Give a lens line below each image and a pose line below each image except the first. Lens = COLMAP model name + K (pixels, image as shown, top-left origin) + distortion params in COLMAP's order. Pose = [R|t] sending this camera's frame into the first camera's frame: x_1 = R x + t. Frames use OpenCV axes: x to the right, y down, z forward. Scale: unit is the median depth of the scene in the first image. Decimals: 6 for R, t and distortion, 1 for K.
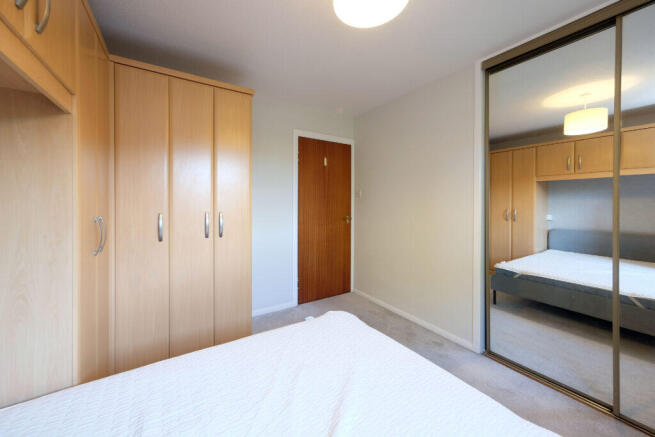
lens RADIAL K [[229.5, 0, 324.6], [0, 229.5, 205.6], [0, 0, 1]] dist [0.002207, 0.000944]
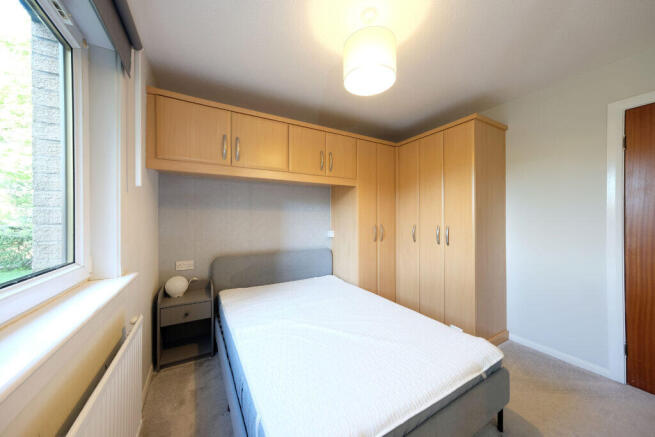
lens RADIAL K [[229.5, 0, 327.8], [0, 229.5, 217.9], [0, 0, 1]] dist [0.002207, 0.000944]
pose [[-0.052448, -0.004623, -0.998613, 0.969842], [-0.003897, 0.999983, -0.004424, -0.004949], [0.998616, 0.003660, -0.052466, 0.443602]]
